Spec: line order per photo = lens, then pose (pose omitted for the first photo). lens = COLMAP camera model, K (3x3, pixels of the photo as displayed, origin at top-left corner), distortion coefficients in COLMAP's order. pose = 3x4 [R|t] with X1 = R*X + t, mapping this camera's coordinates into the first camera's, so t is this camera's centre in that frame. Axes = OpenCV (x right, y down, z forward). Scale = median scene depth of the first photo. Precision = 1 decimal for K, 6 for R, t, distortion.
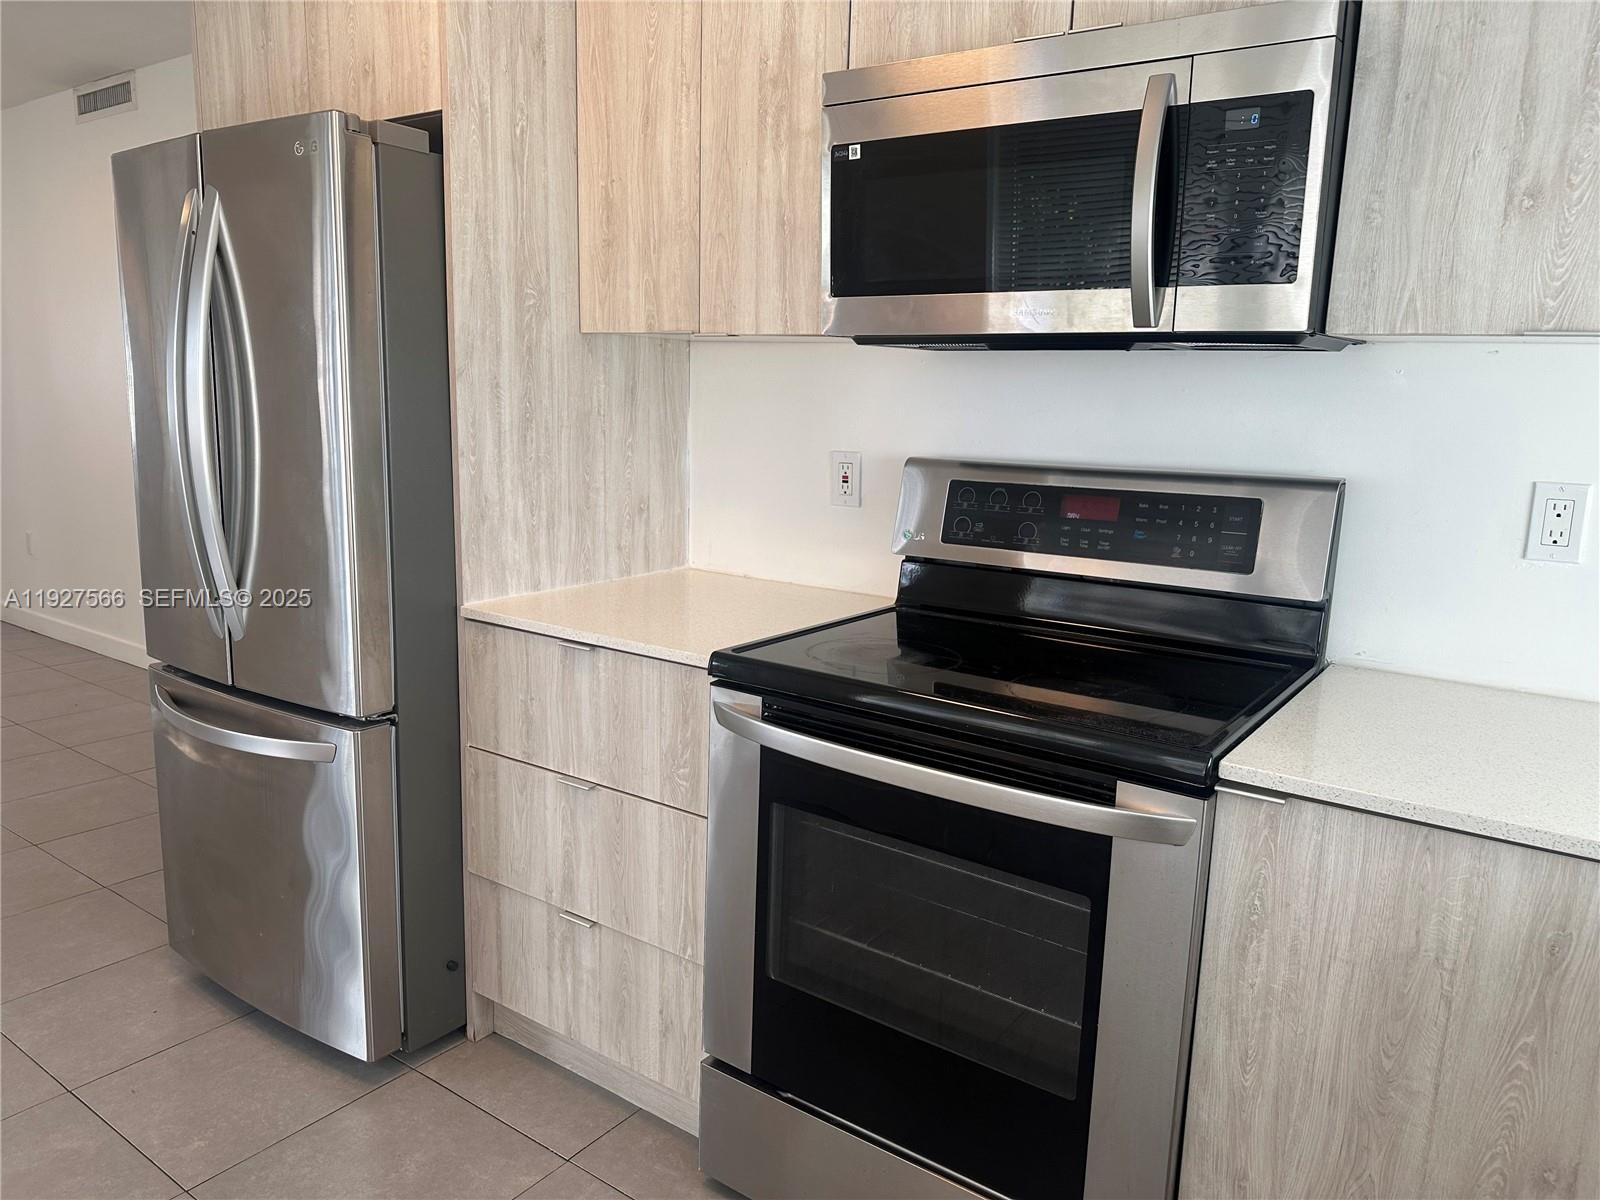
lens RADIAL K [[1119.5, 0, 796.1], [0, 1119.5, 602.4], [0, 0, 1]] dist [0.037460, -0.045850]
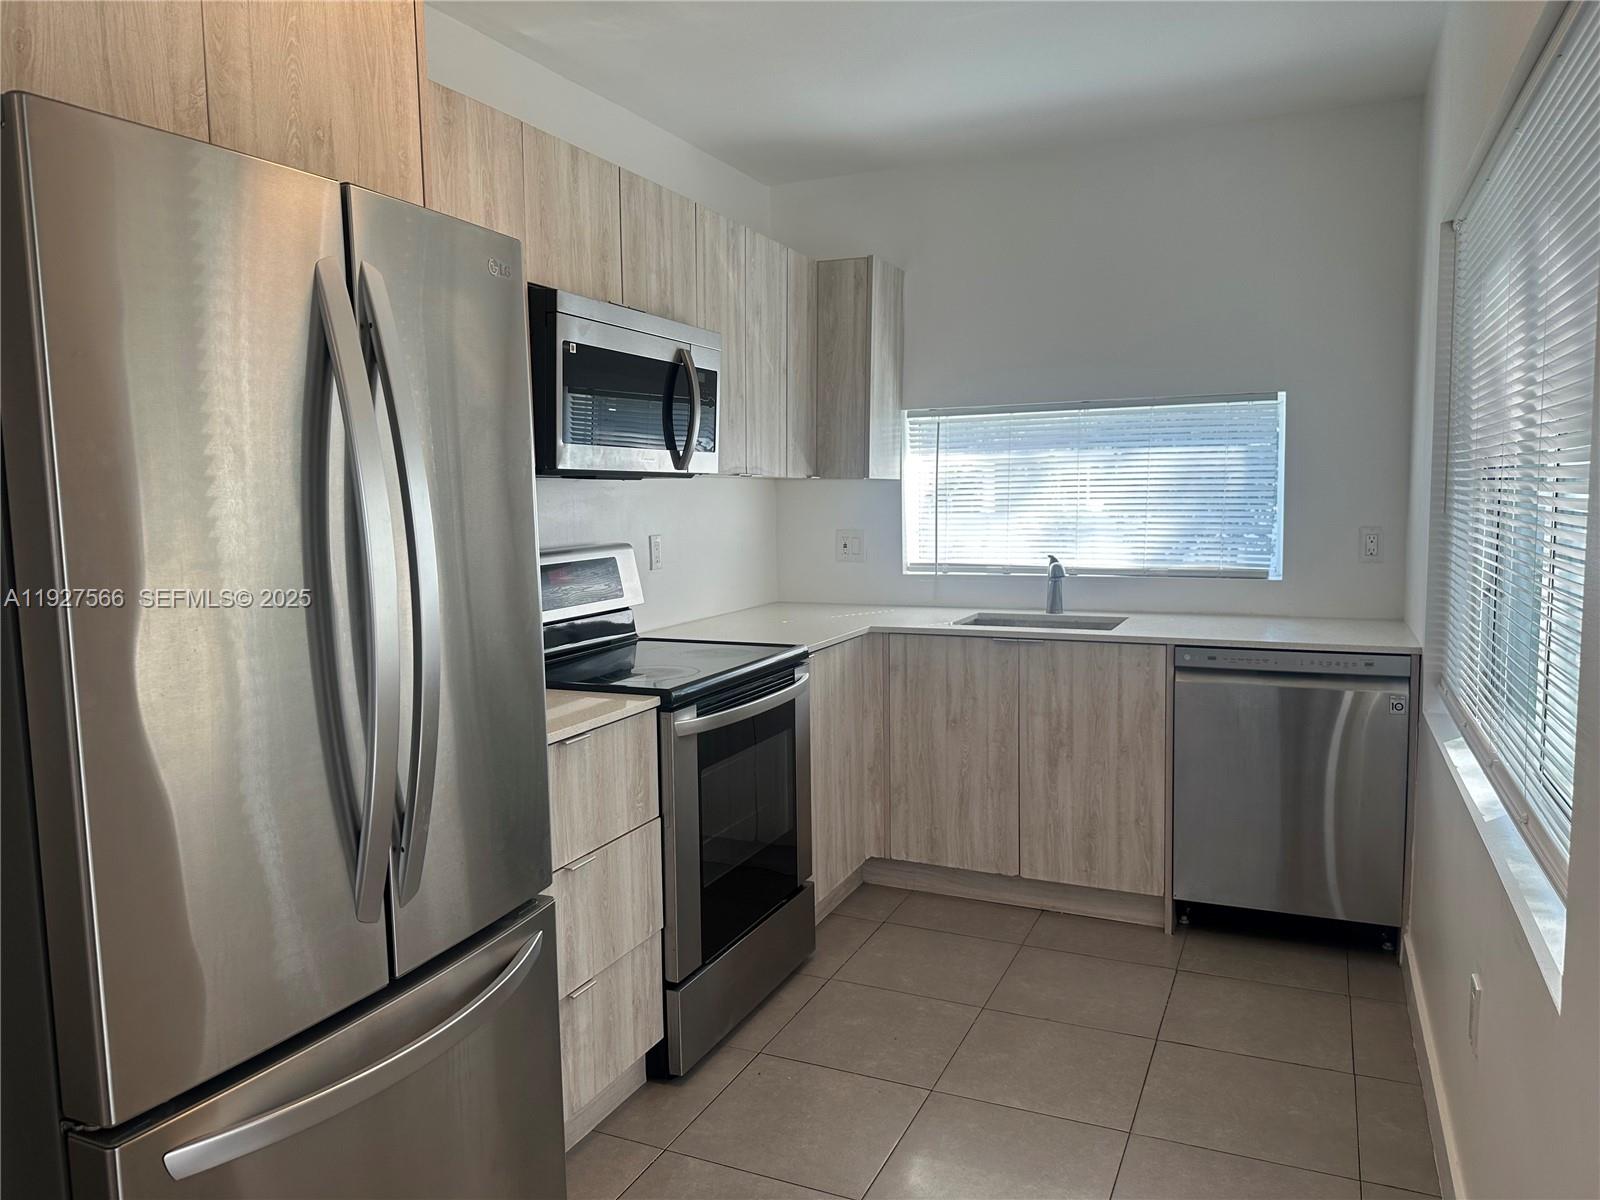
lens RADIAL K [[1119.5, 0, 802.7], [0, 1119.5, 604.4], [0, 0, 1]] dist [0.037460, -0.045850]
pose [[-0.199592, -0.125942, 0.971752, -1.345603], [0.191945, 0.967468, 0.164811, -0.240092], [-0.960895, 0.219418, -0.168925, 0.949655]]
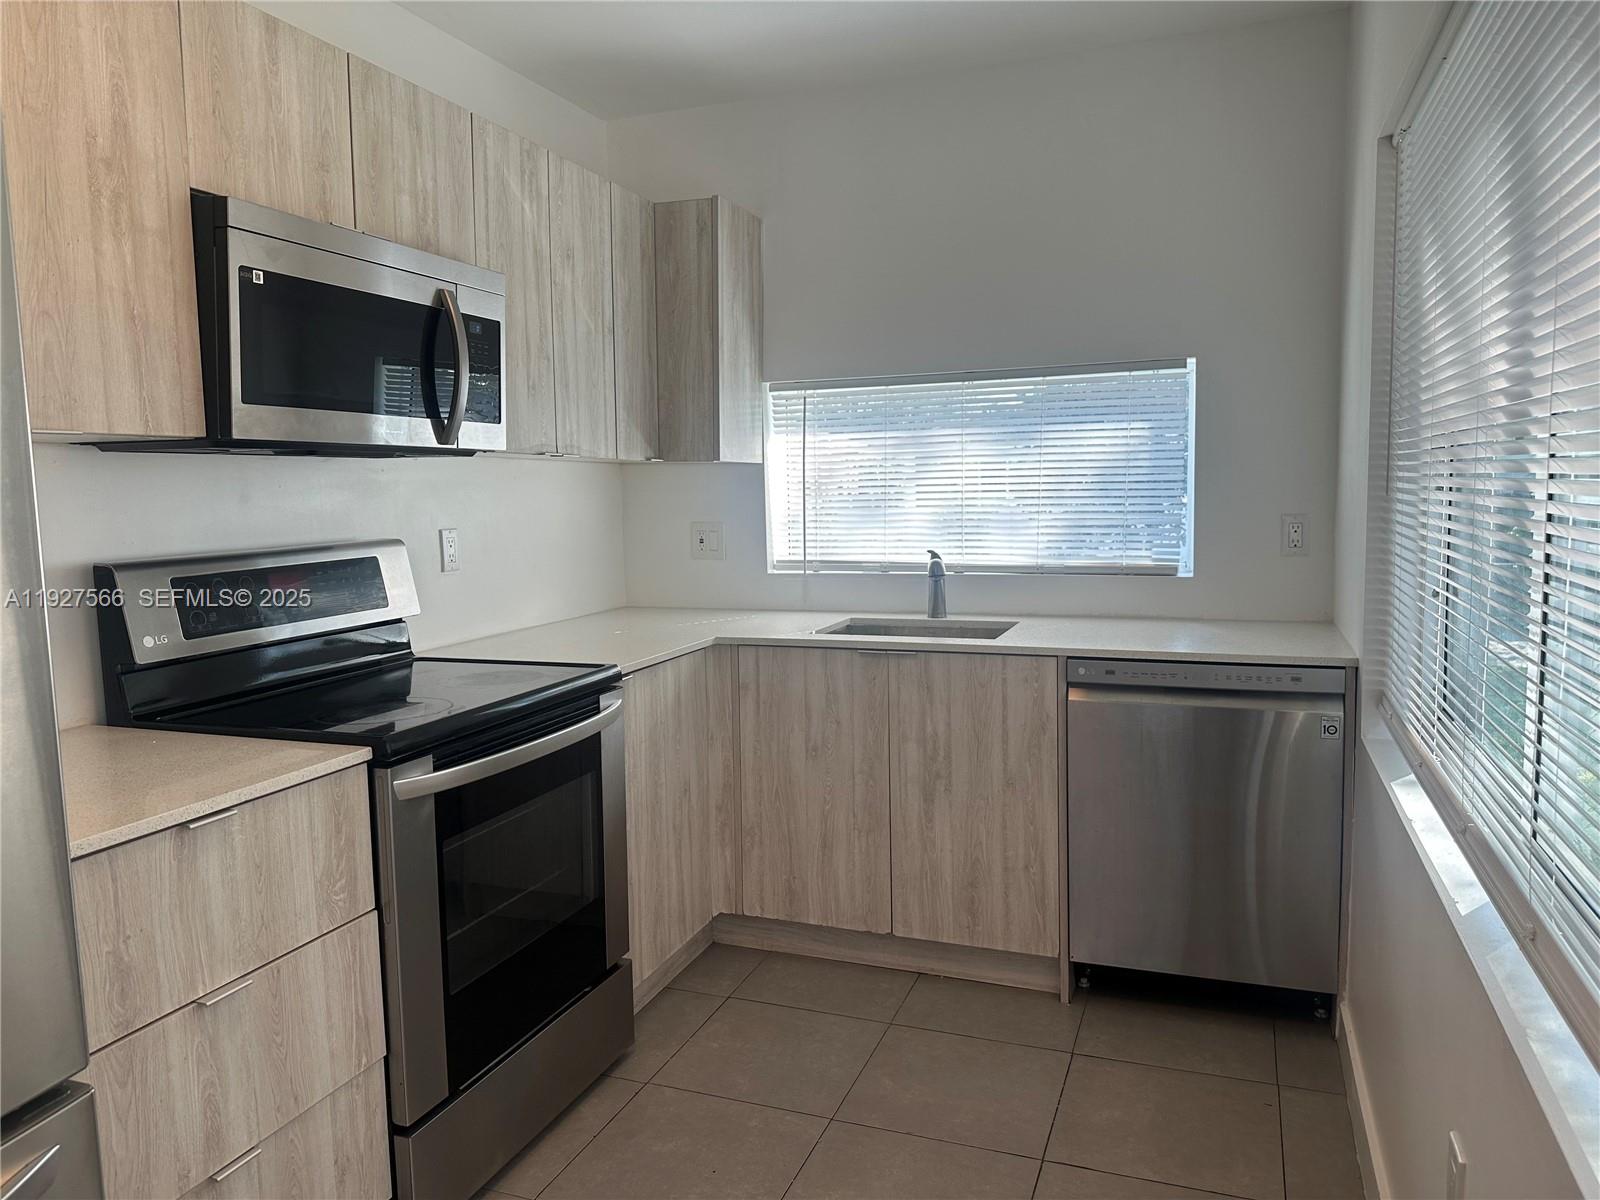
lens RADIAL K [[1119.5, 0, 803.2], [0, 1119.5, 603.3], [0, 0, 1]] dist [0.037460, -0.045850]
pose [[-0.260349, -0.126605, 0.957178, -1.067721], [0.192614, 0.964628, 0.179981, -0.175494], [-0.946107, 0.231224, -0.226754, 0.753425]]
